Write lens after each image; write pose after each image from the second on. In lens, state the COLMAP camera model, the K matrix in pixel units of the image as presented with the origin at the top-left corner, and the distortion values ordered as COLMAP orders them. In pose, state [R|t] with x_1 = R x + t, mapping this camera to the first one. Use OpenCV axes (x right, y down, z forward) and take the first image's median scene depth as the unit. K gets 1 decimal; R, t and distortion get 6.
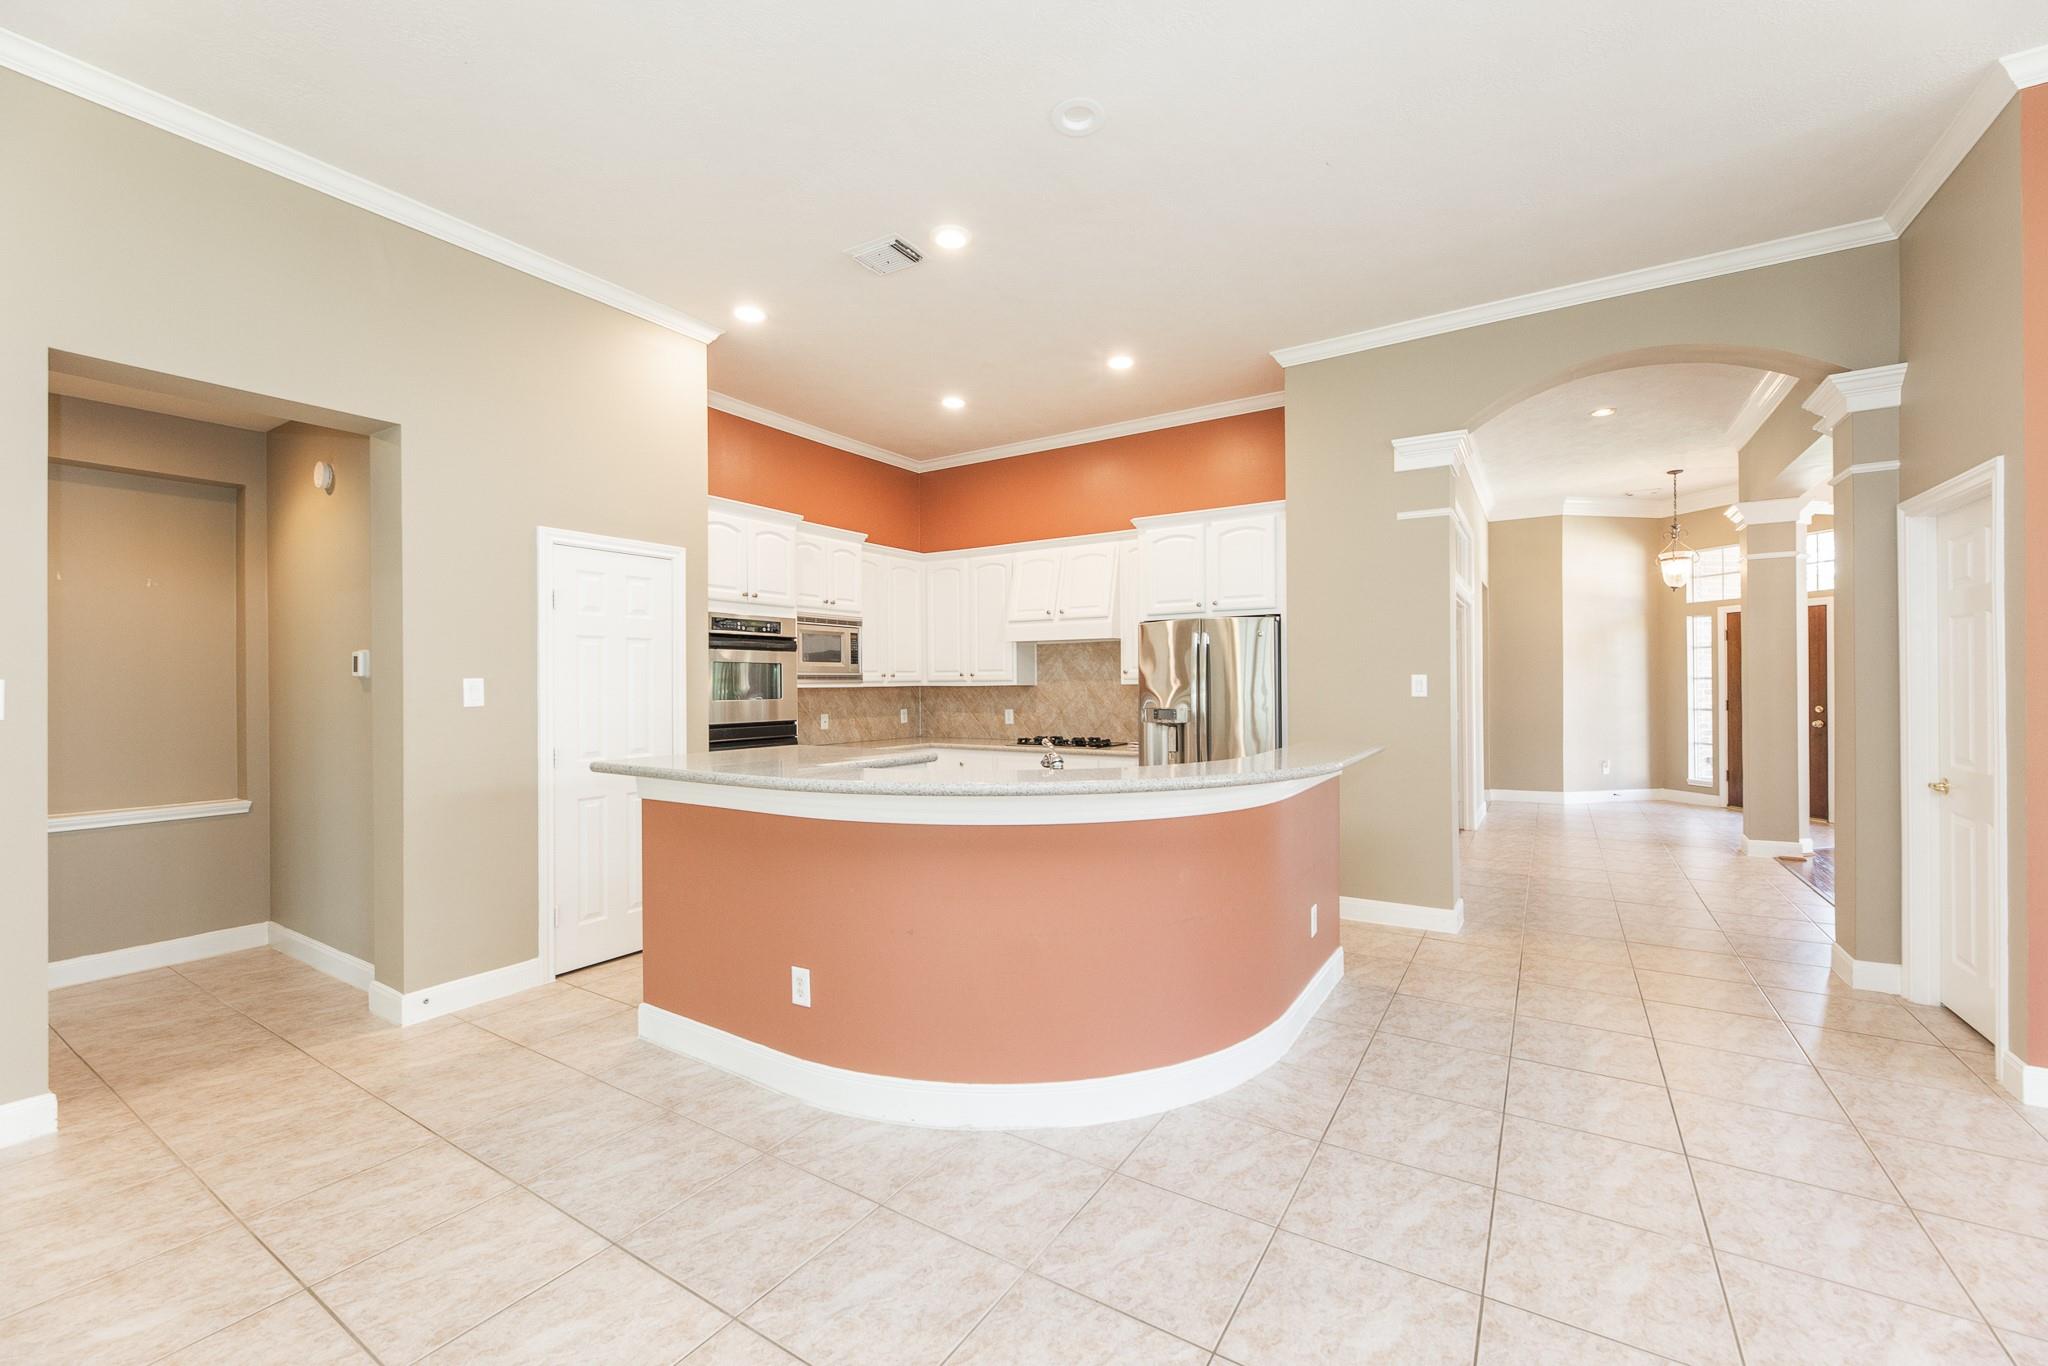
lens RADIAL K [[823.6, 0, 1040.3], [0, 823.6, 685.4], [0, 0, 1]] dist [-0.003013, 0.000451]
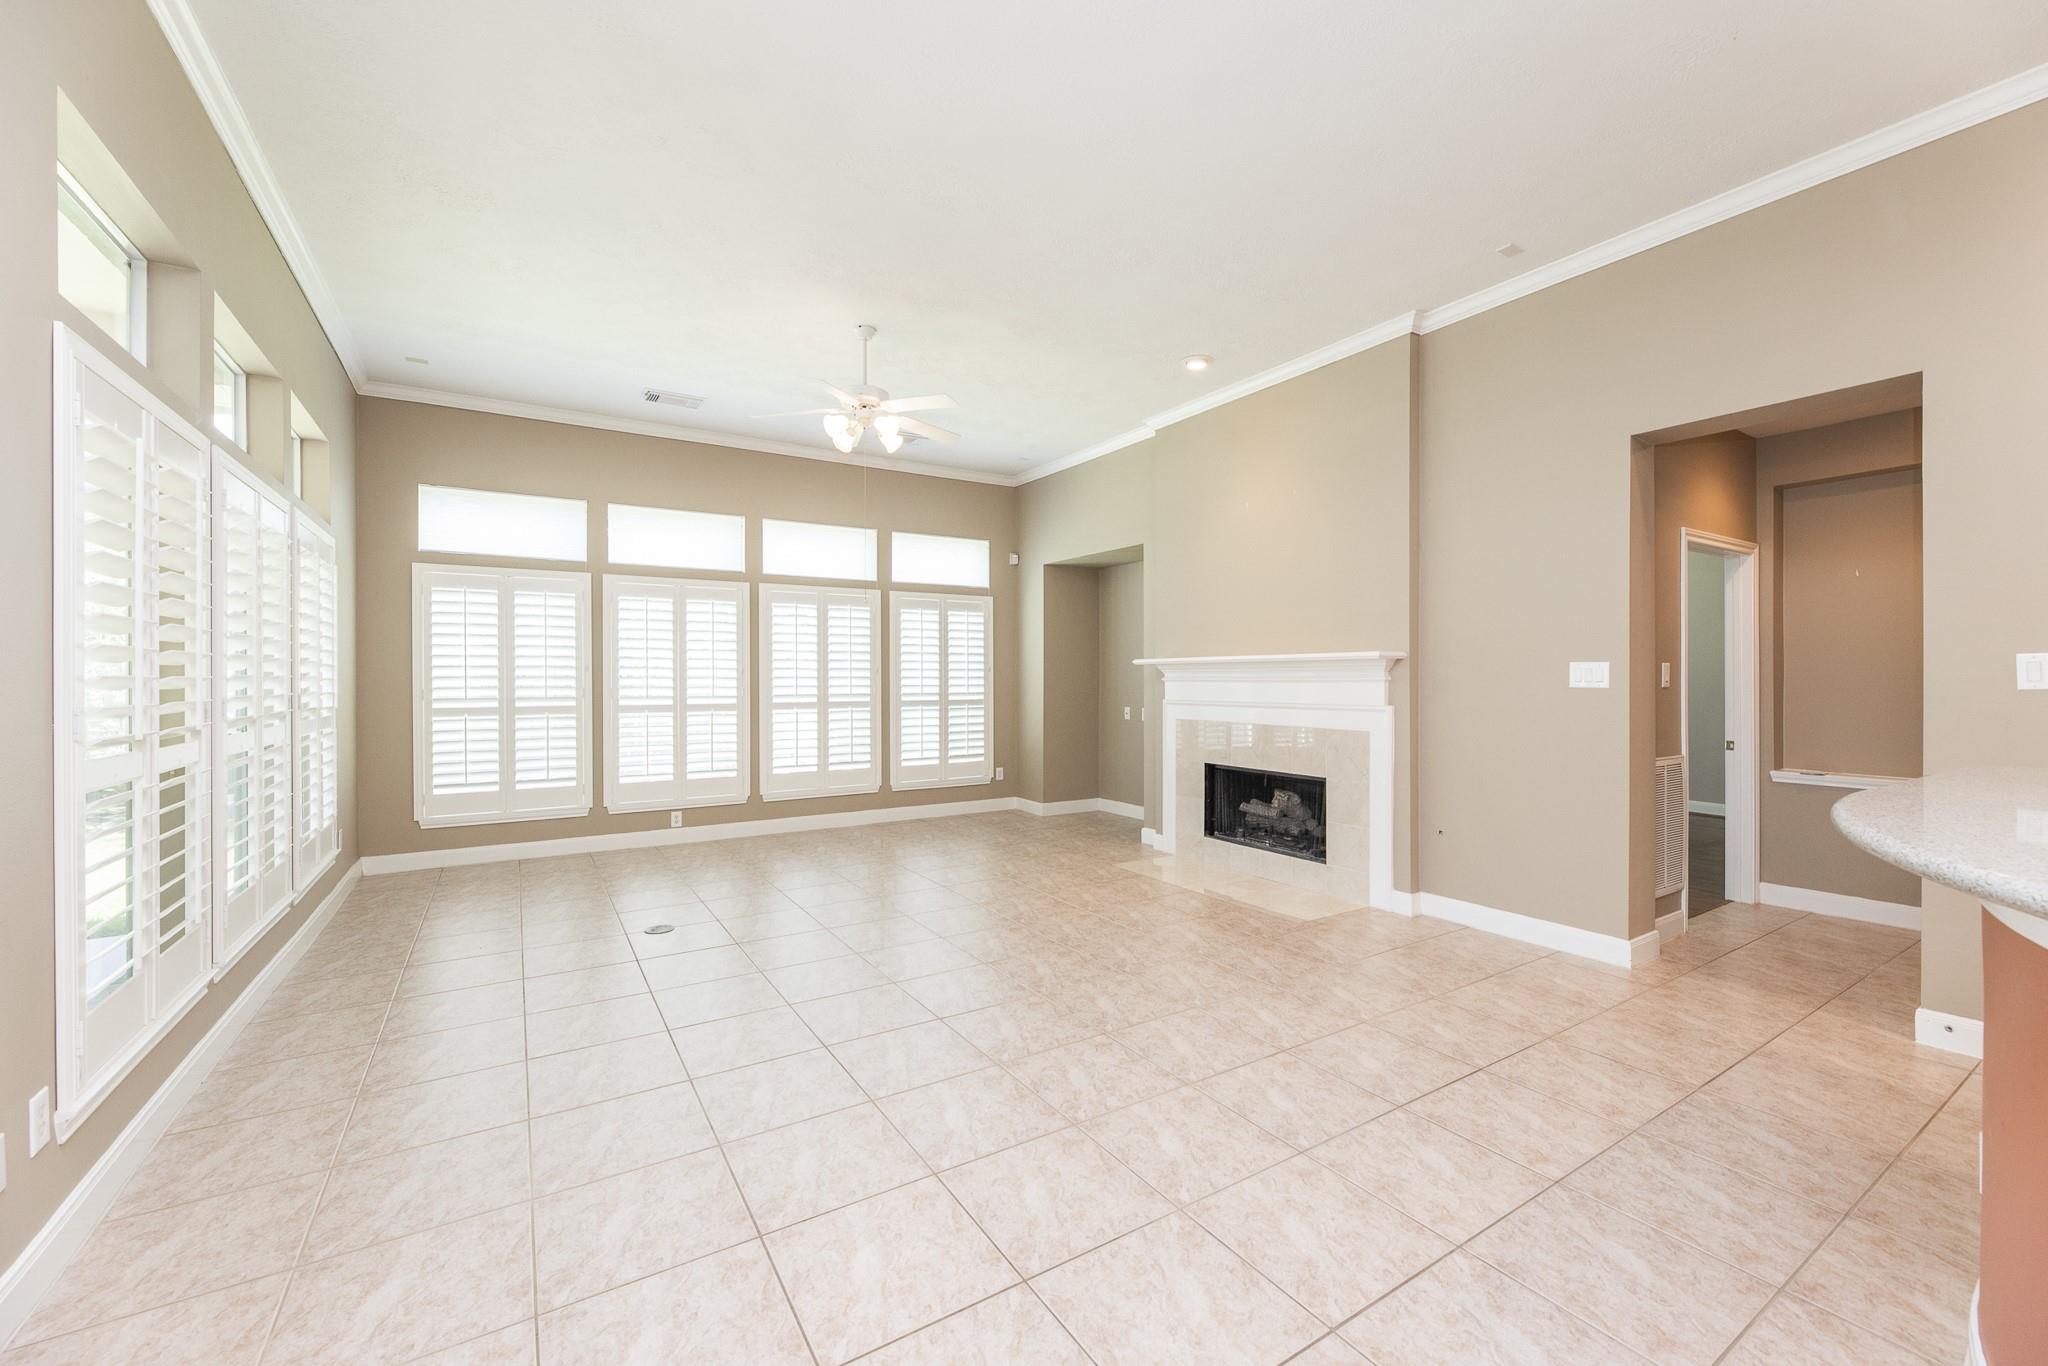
lens RADIAL K [[823.6, 0, 1034.4], [0, 823.6, 682.4], [0, 0, 1]] dist [-0.003013, 0.000451]
pose [[-0.432326, 0.012875, -0.901625, 0.387885], [0.003874, 0.999915, 0.012421, 0.005423], [0.901709, 0.001877, -0.432339, 0.446380]]
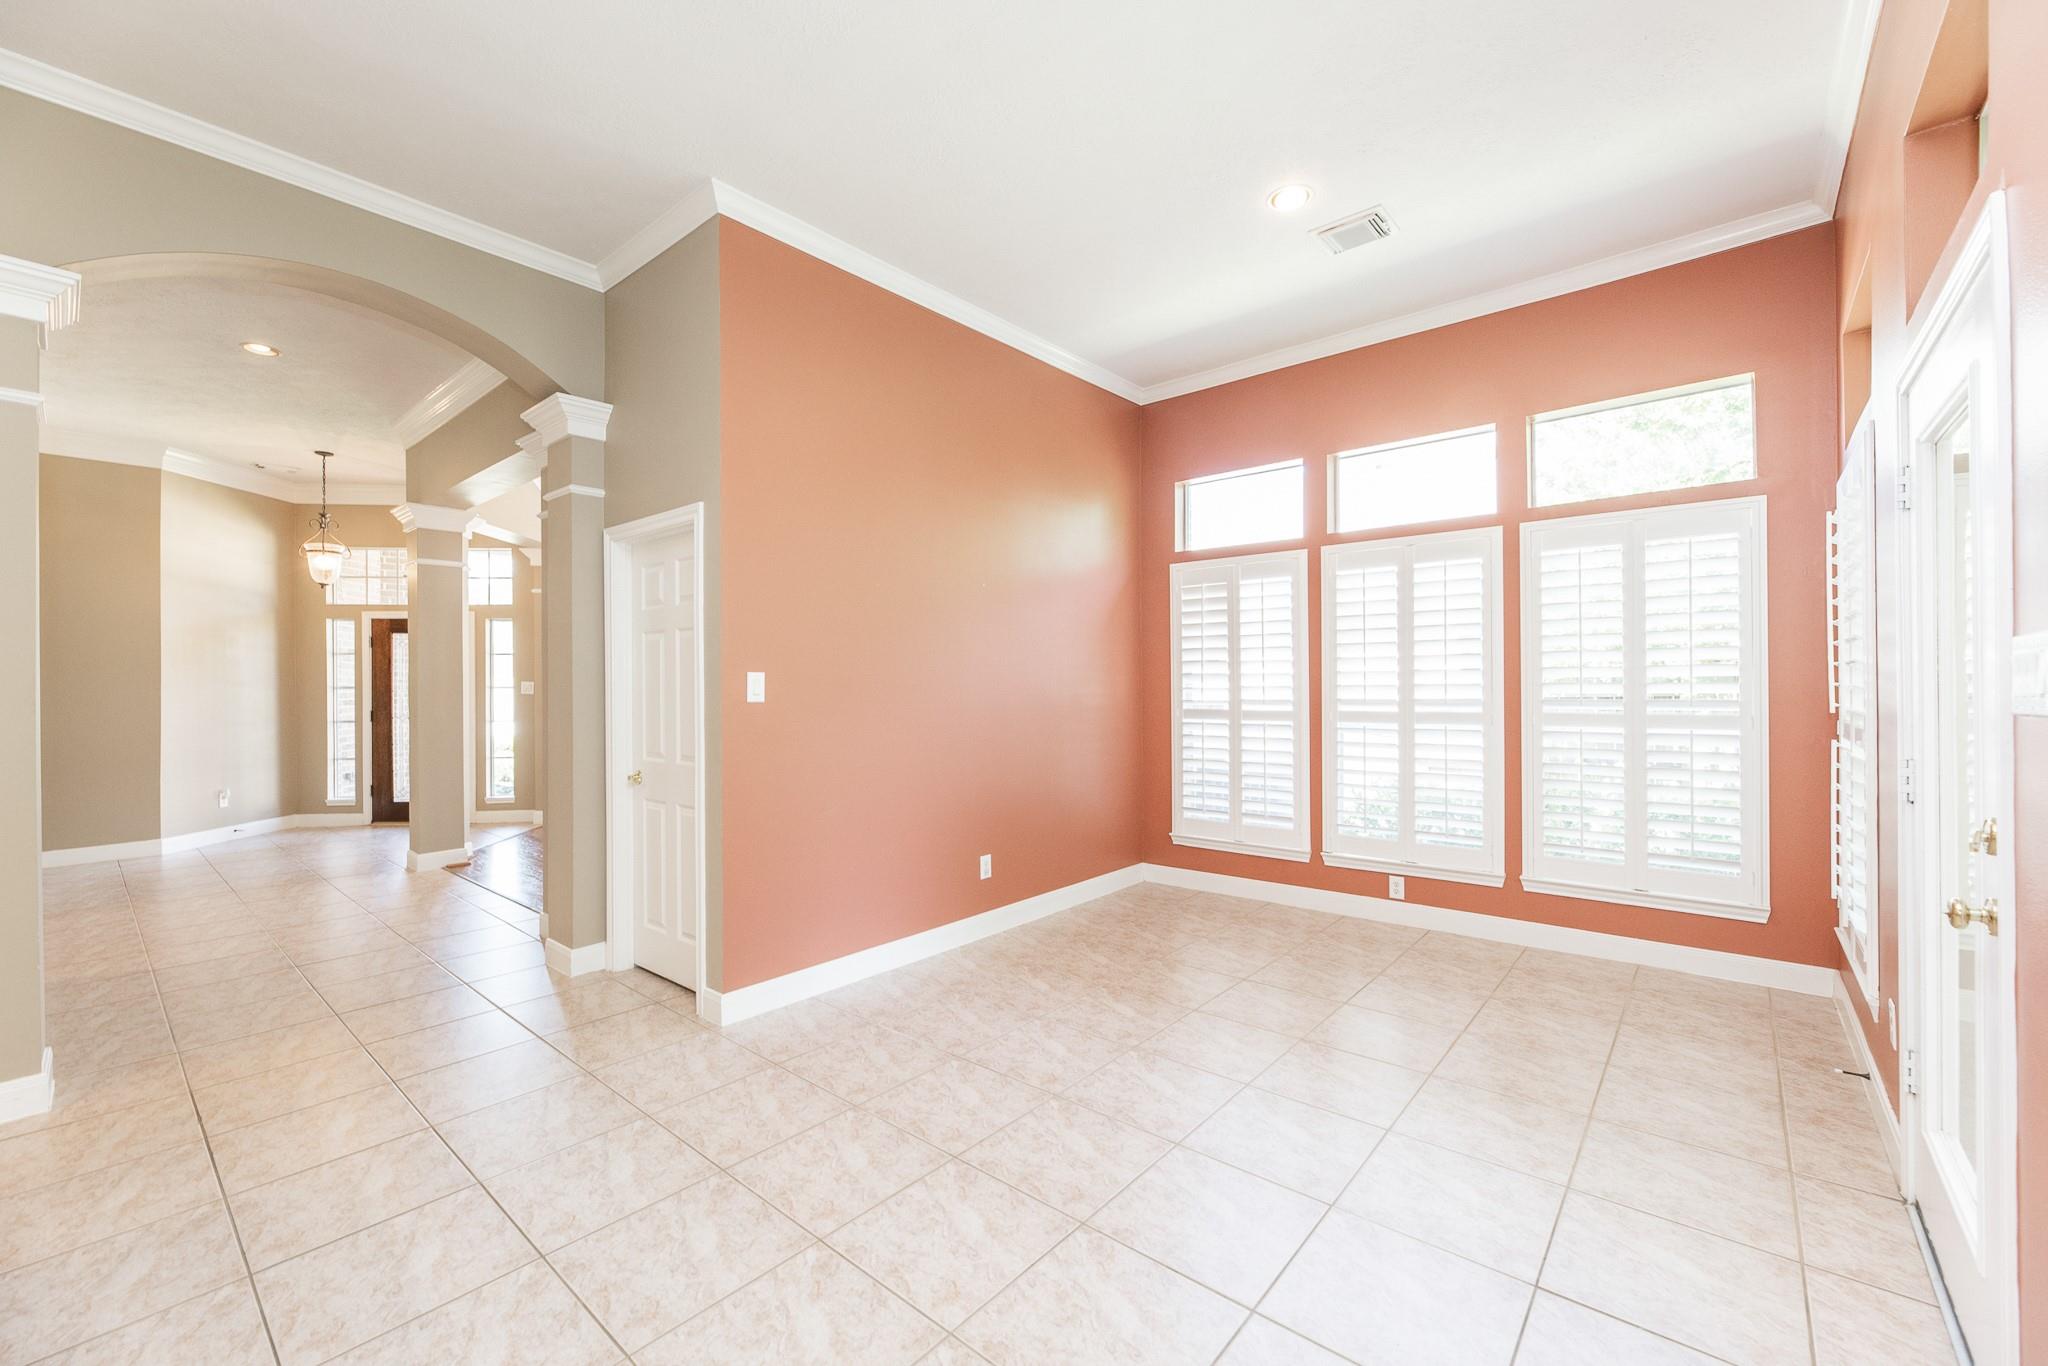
lens RADIAL K [[823.6, 0, 1036.4], [0, 823.6, 683.8], [0, 0, 1]] dist [-0.003013, 0.000451]
pose [[0.144681, 0.008561, 0.989441, 0.022307], [0.008391, 0.999916, -0.009879, 0.005469], [-0.989443, 0.009731, 0.144597, 0.235367]]
